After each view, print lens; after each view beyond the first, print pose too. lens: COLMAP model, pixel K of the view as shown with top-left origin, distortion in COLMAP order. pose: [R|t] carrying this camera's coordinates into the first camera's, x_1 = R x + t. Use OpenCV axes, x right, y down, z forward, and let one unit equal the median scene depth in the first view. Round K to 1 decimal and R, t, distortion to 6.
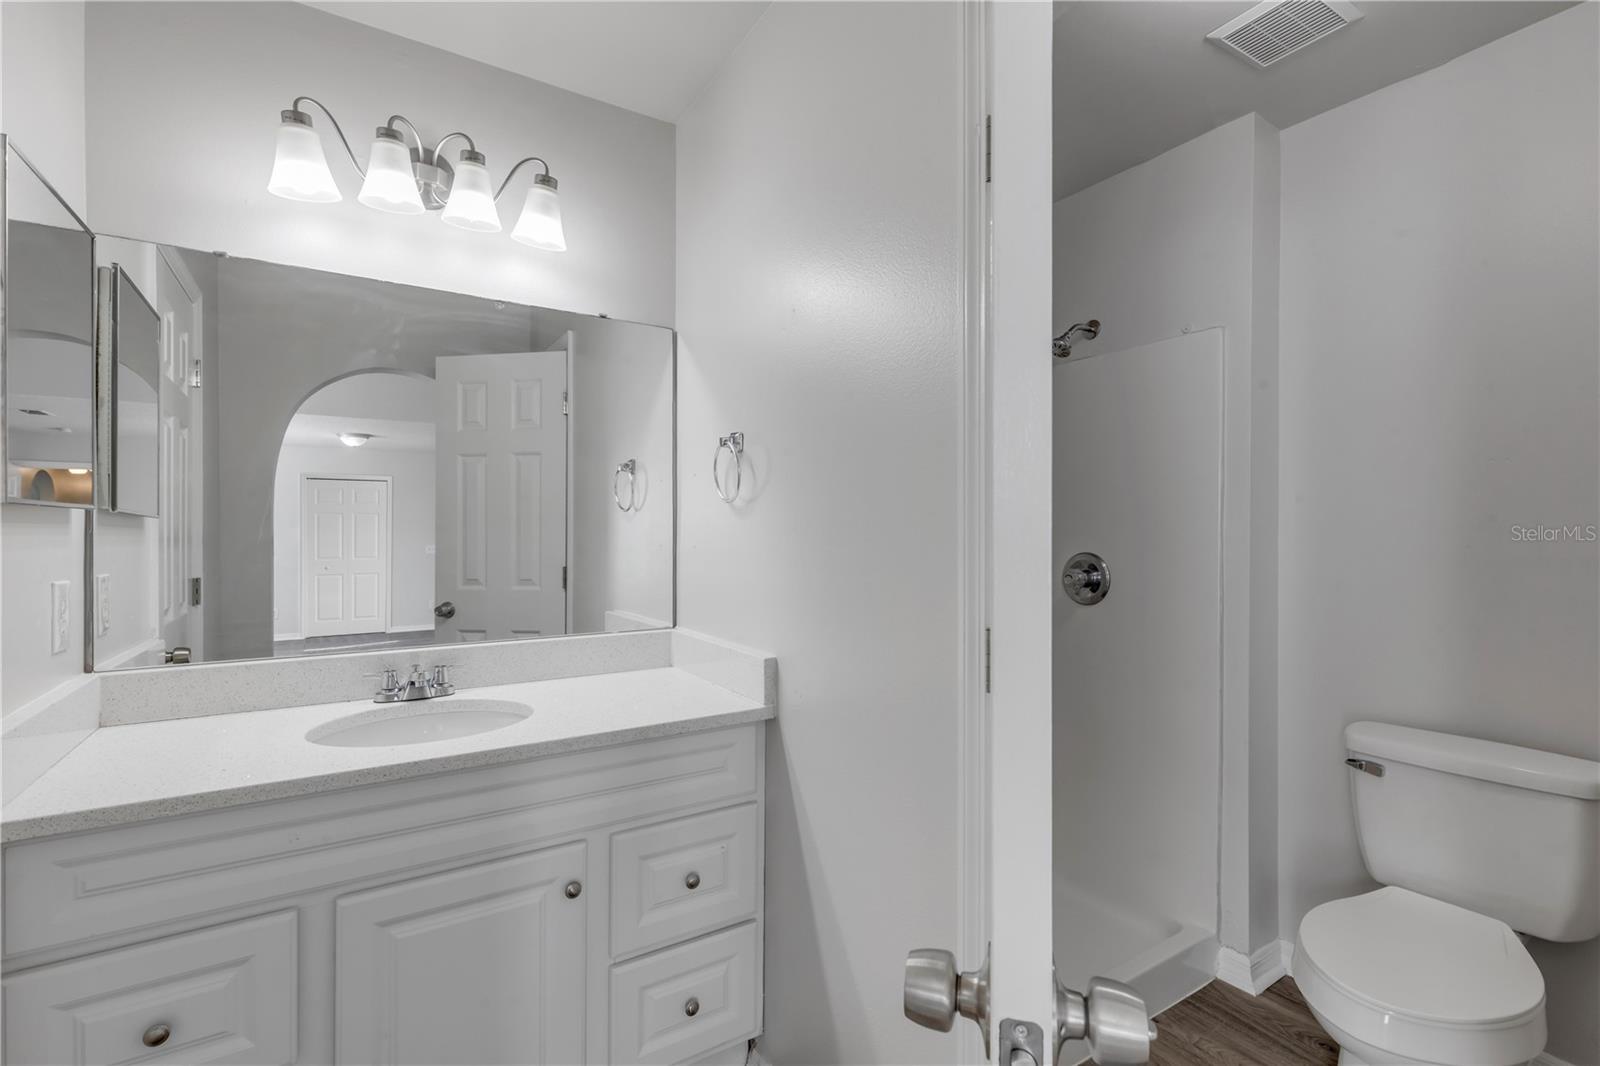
lens RADIAL K [[719.1, 0, 804.3], [0, 719.1, 532.1], [0, 0, 1]] dist [0.011681, -0.003840]
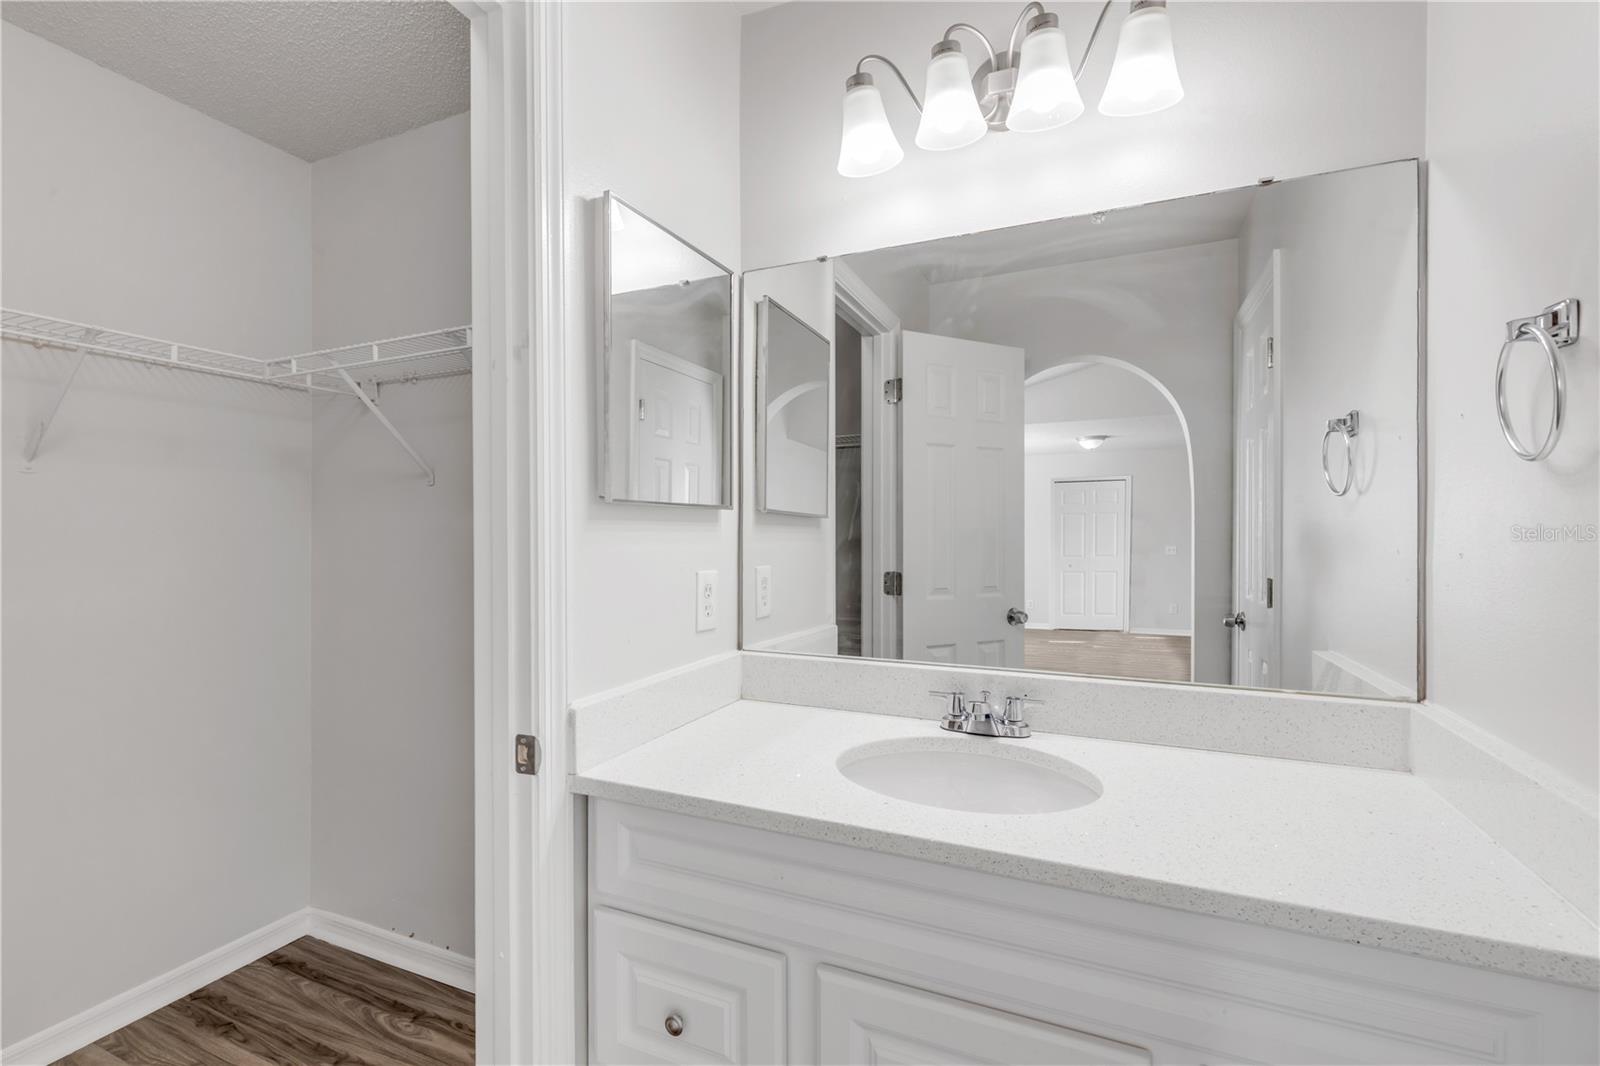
lens RADIAL K [[719.1, 0, 804.3], [0, 719.1, 532.1], [0, 0, 1]] dist [0.011681, -0.003840]
pose [[0.550252, -0.002059, -0.834996, 0.026635], [0.000501, 0.999998, -0.002135, 0.005974], [0.834999, 0.000756, 0.550251, 0.373074]]
